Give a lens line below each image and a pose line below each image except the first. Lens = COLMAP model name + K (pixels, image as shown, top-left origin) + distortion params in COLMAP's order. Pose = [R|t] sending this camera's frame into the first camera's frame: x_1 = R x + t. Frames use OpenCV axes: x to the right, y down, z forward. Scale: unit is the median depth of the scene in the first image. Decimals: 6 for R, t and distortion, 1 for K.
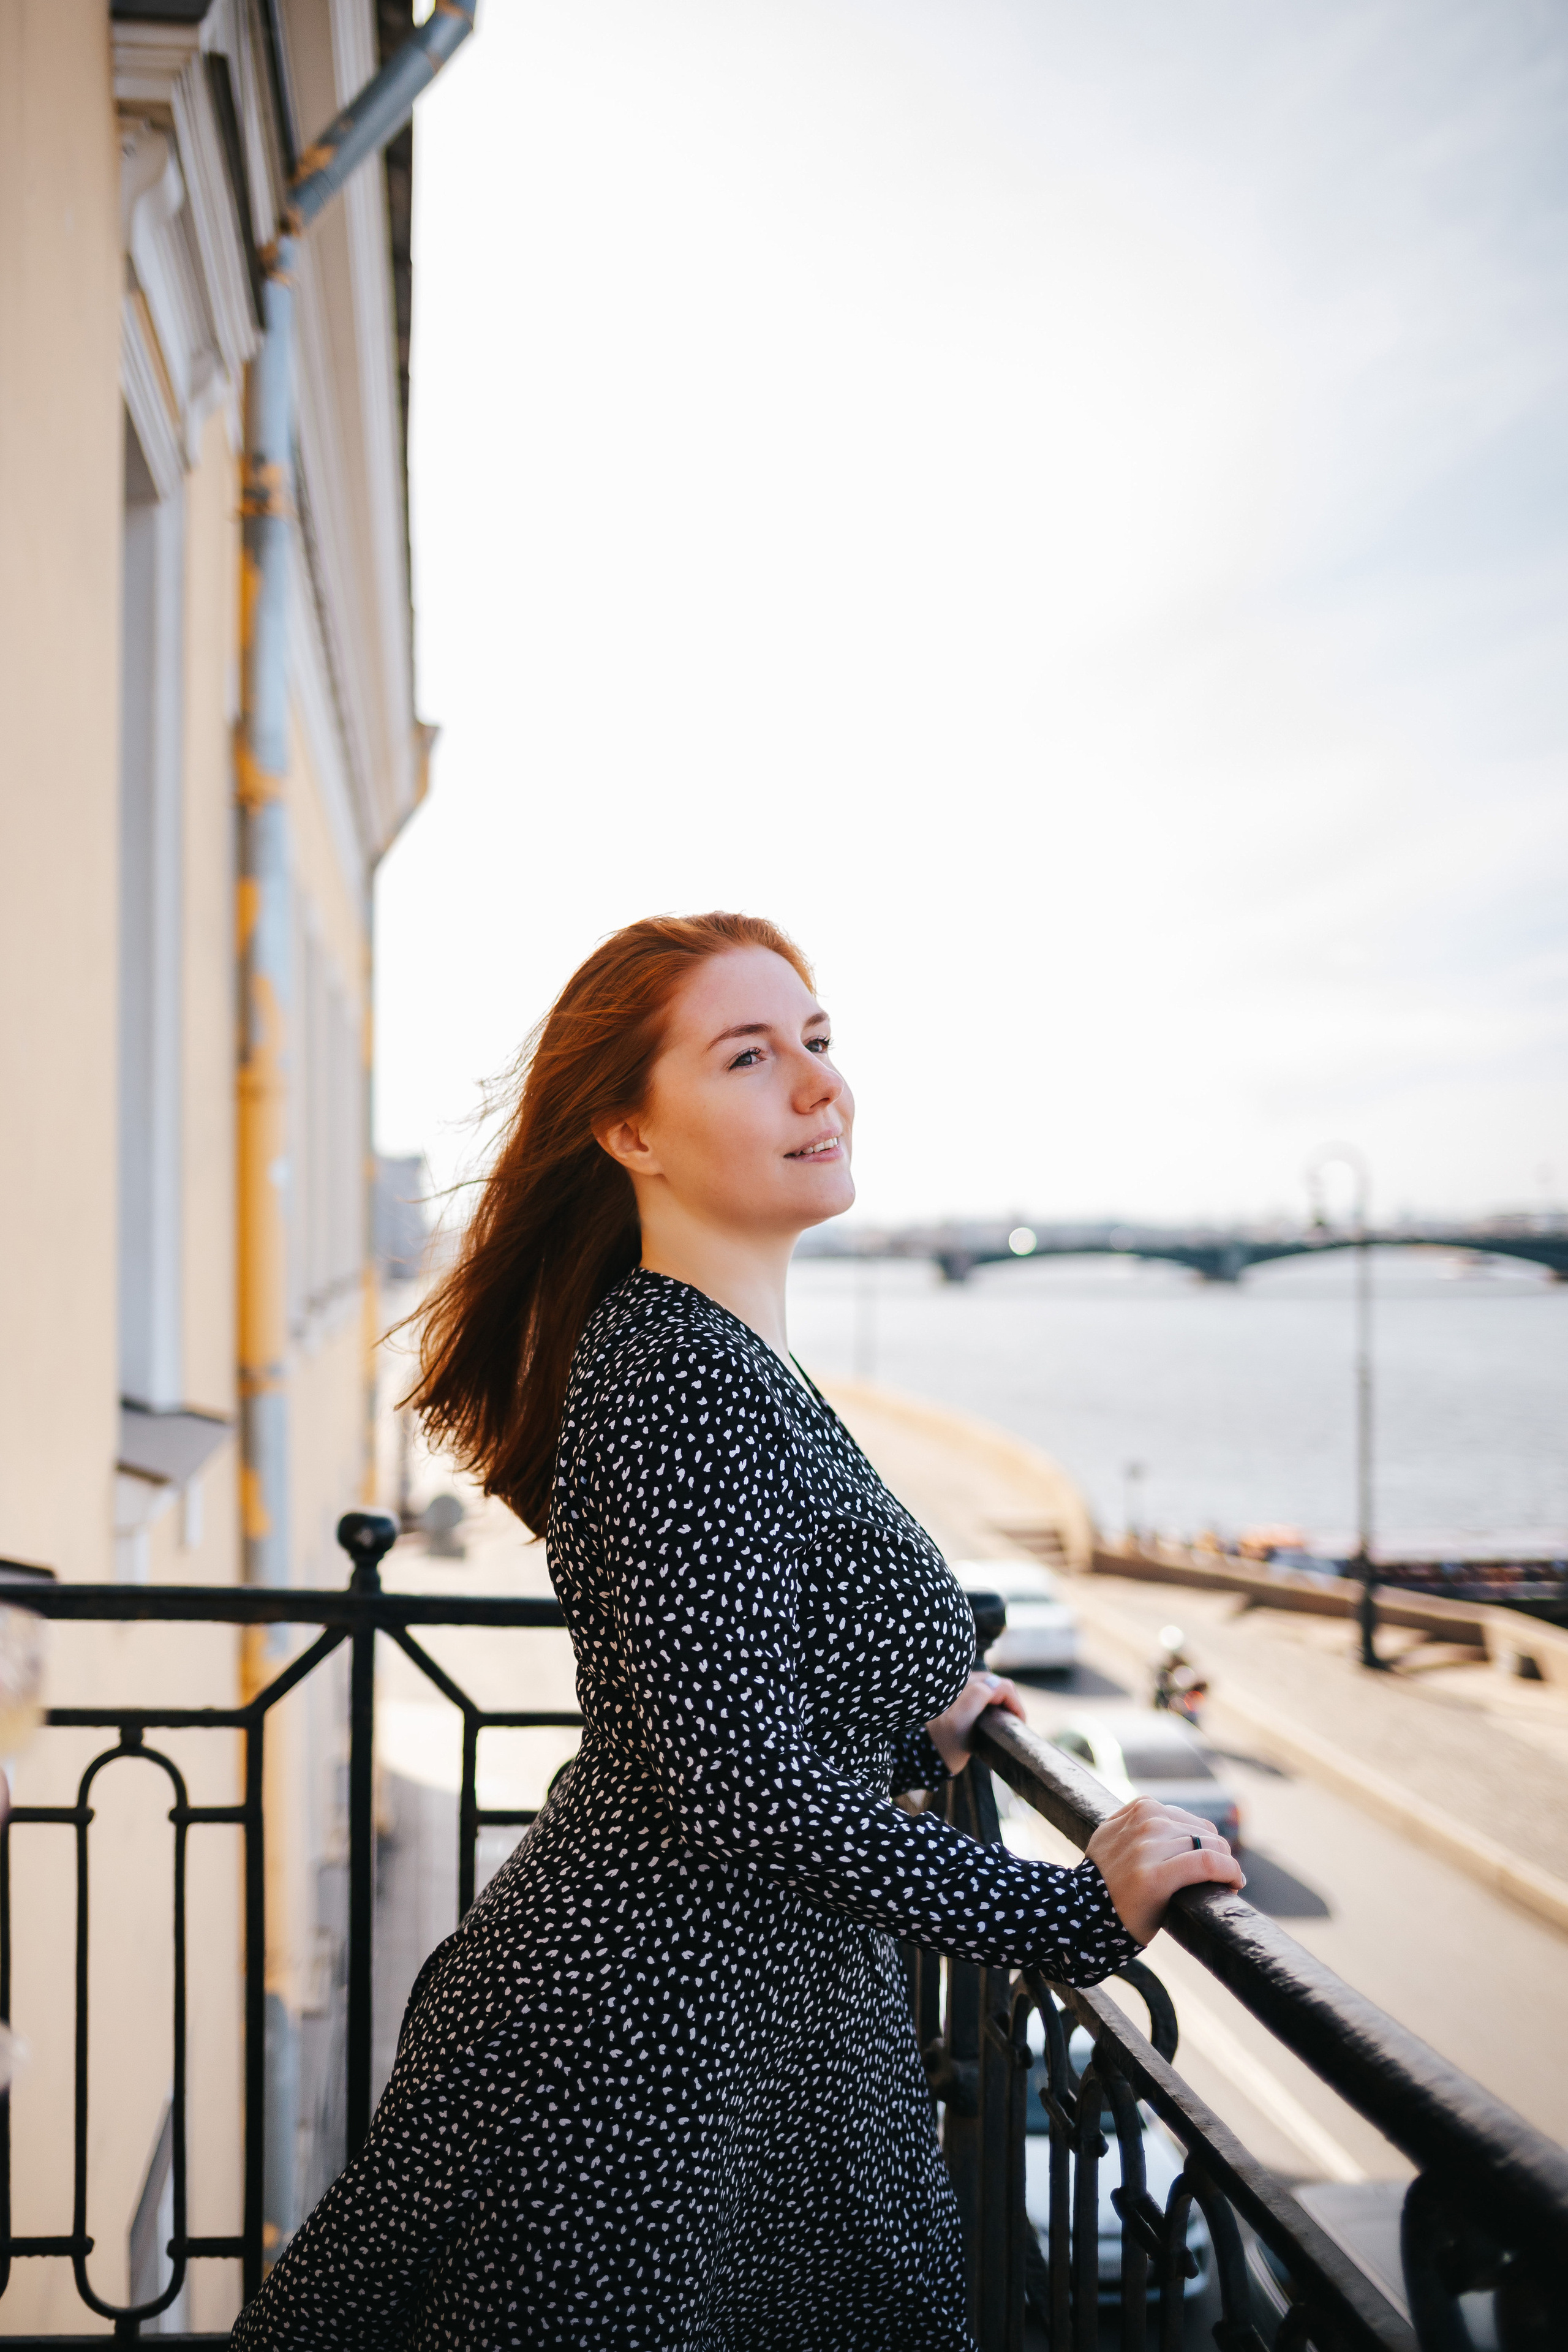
lens RADIAL K [[2444.6, 0, 784.0], [0, 2444.6, 1176.0], [0, 0, 1]] dist [-0.037356, 0.010662]
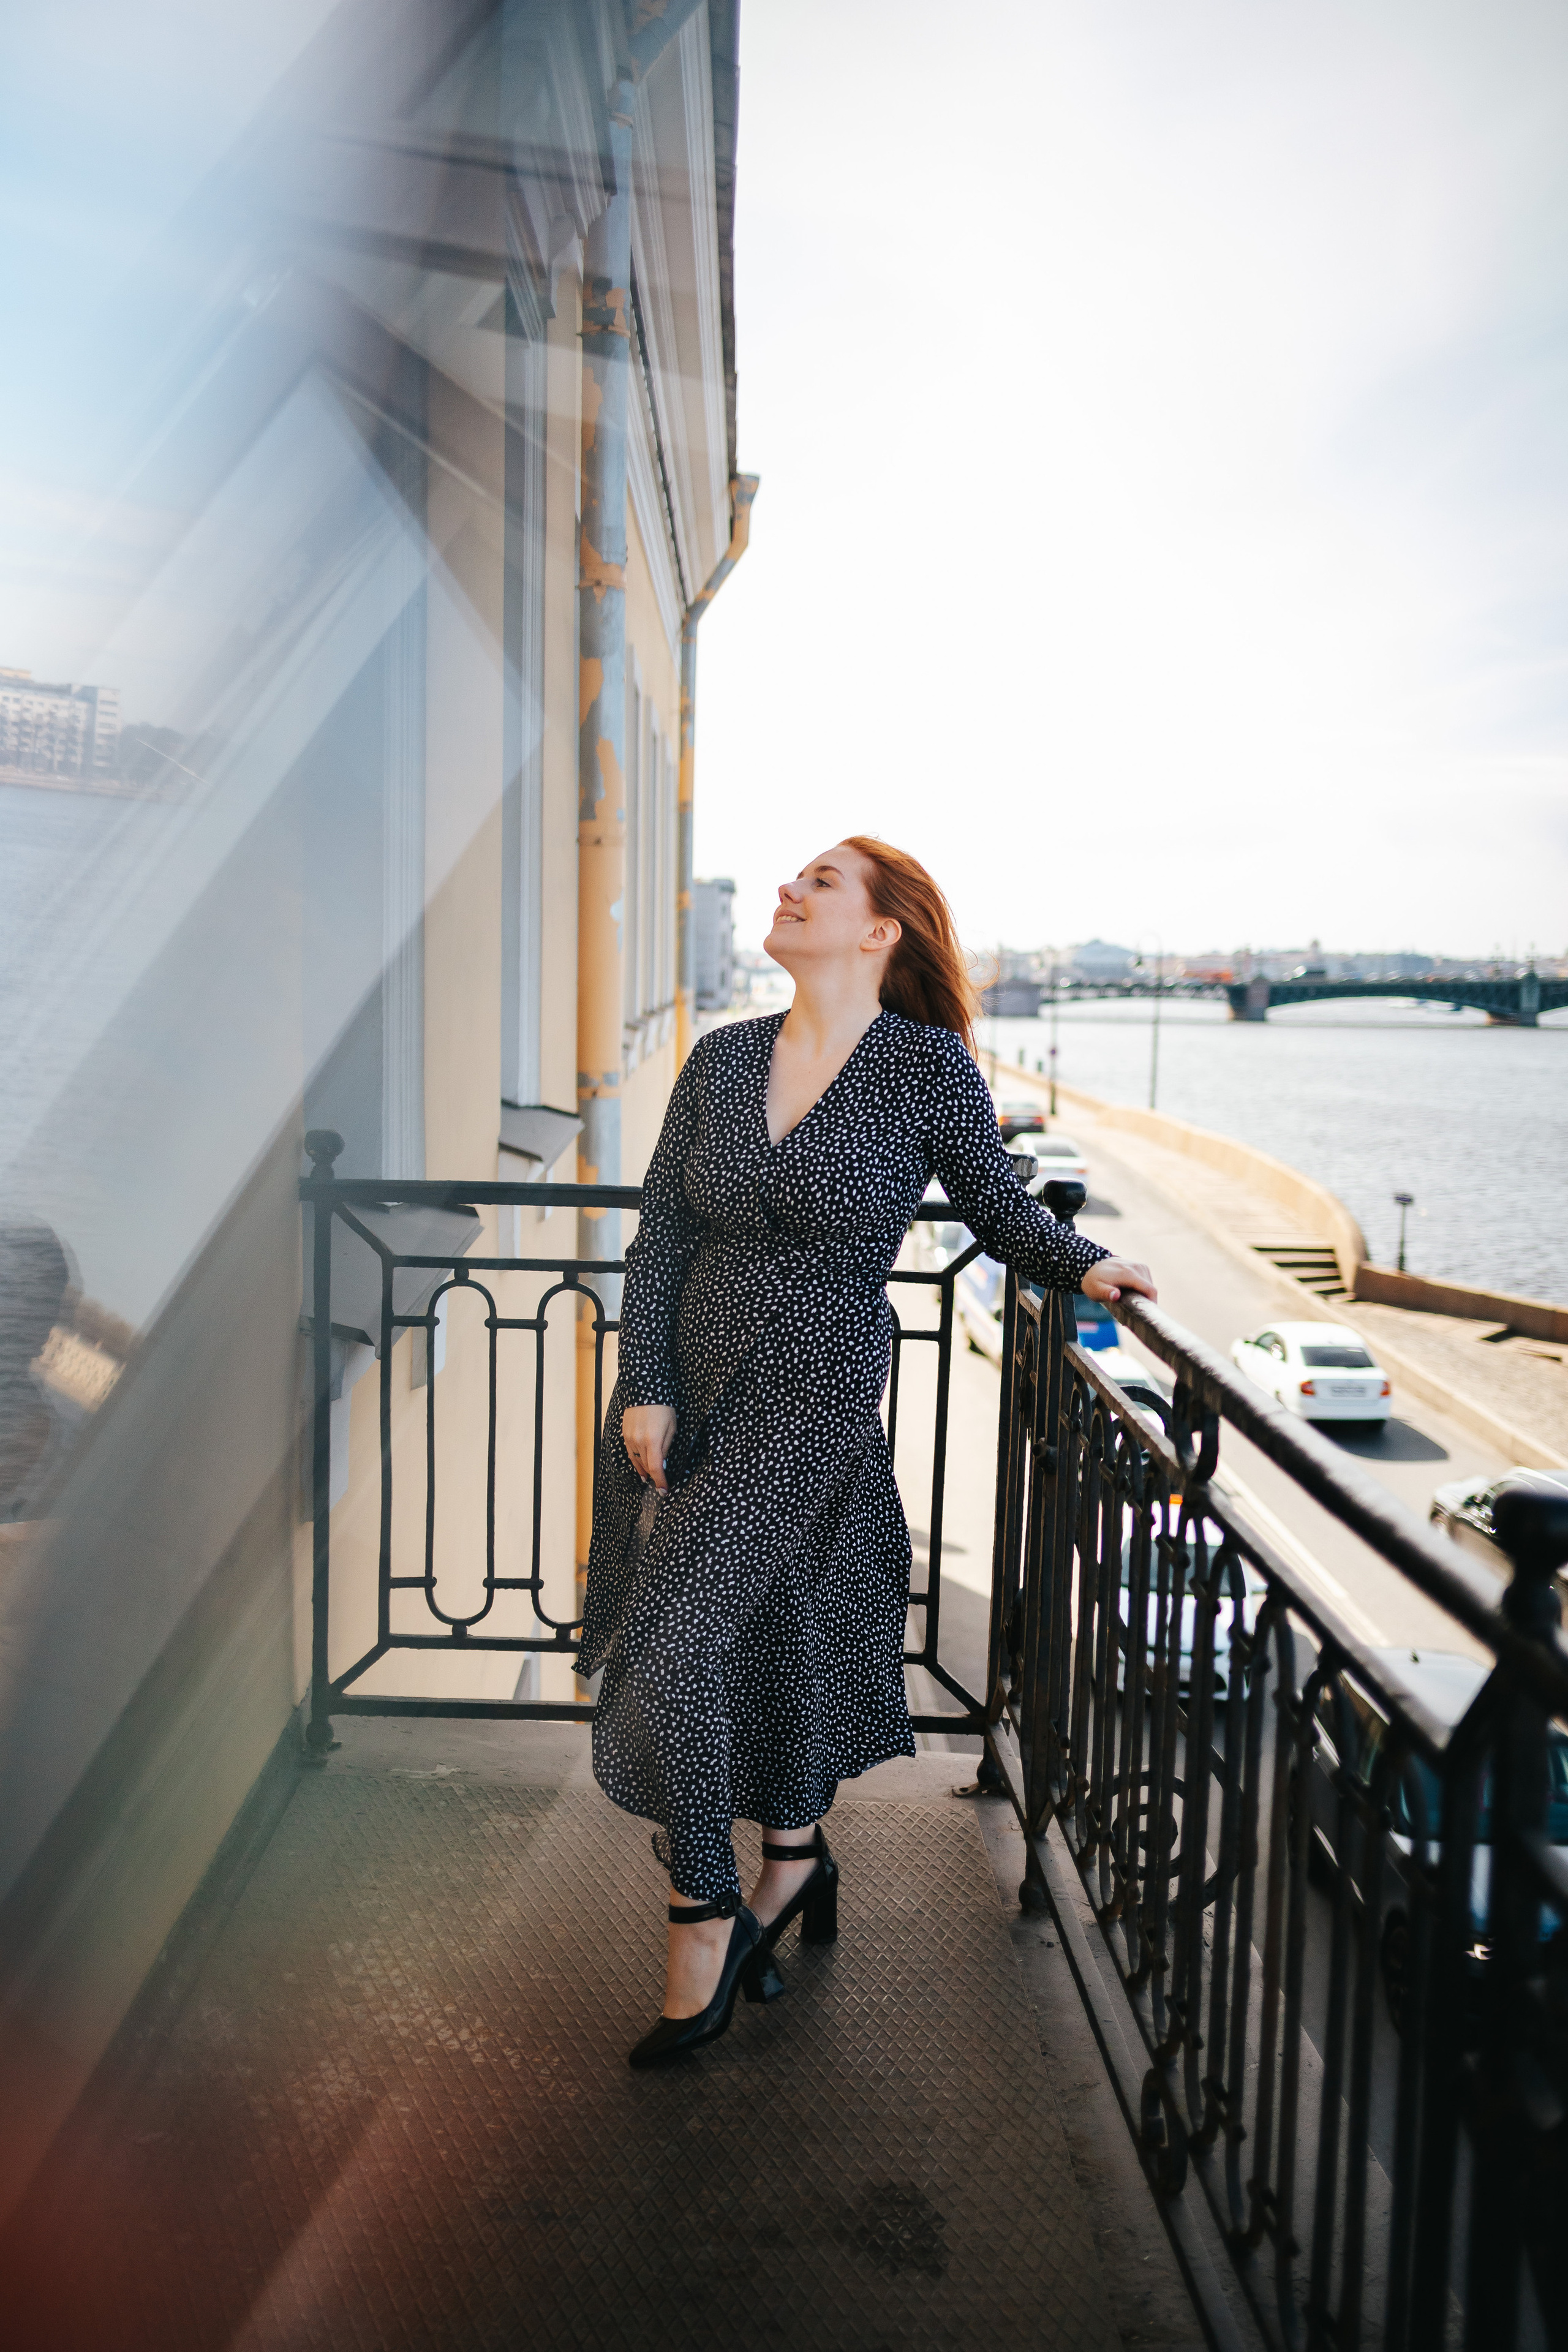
lens RADIAL K [[2444.6, 0, 784.0], [0, 2444.6, 1176.0], [0, 0, 1]] dist [-0.037356, 0.010662]
pose [[0.992067, 0.025328, -0.123129, 0.020889], [-0.011565, 0.993727, 0.111236, -0.006487], [0.125174, -0.108930, 0.986137, -0.162366]]
